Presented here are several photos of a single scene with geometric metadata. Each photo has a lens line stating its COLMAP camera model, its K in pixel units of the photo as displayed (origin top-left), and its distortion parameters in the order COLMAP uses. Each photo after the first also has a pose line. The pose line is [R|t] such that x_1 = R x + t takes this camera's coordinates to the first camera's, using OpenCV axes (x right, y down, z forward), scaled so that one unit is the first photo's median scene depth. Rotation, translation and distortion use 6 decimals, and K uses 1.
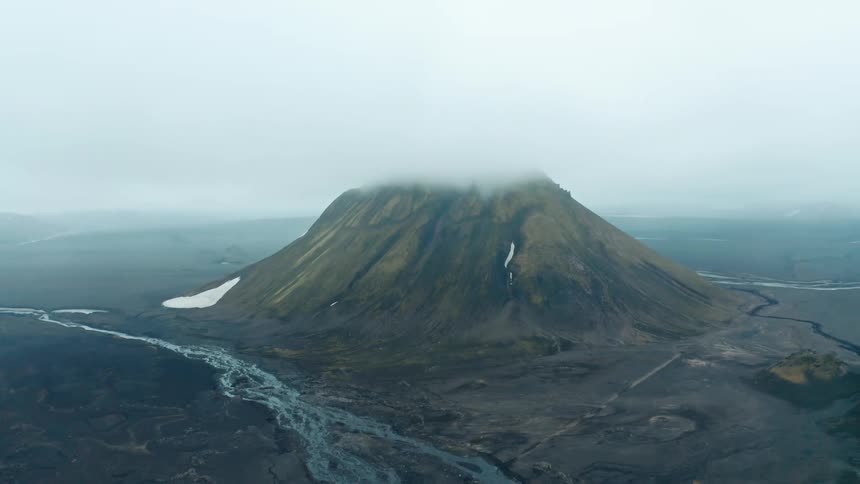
lens RADIAL K [[706.8, 0, 430.0], [0, 706.8, 242.0], [0, 0, 1]] dist [-0.191911, 0.006713]
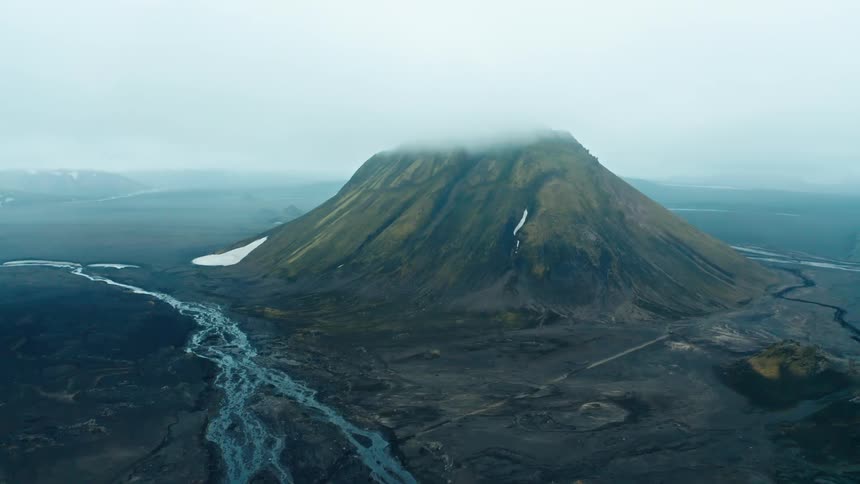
lens RADIAL K [[706.8, 0, 430.0], [0, 706.8, 242.0], [0, 0, 1]] dist [-0.191911, 0.006713]
pose [[0.990167, 0.033170, -0.135898, 0.133241], [-0.026285, 0.998293, 0.052153, -0.001591], [0.137396, -0.048068, 0.989349, 0.034328]]
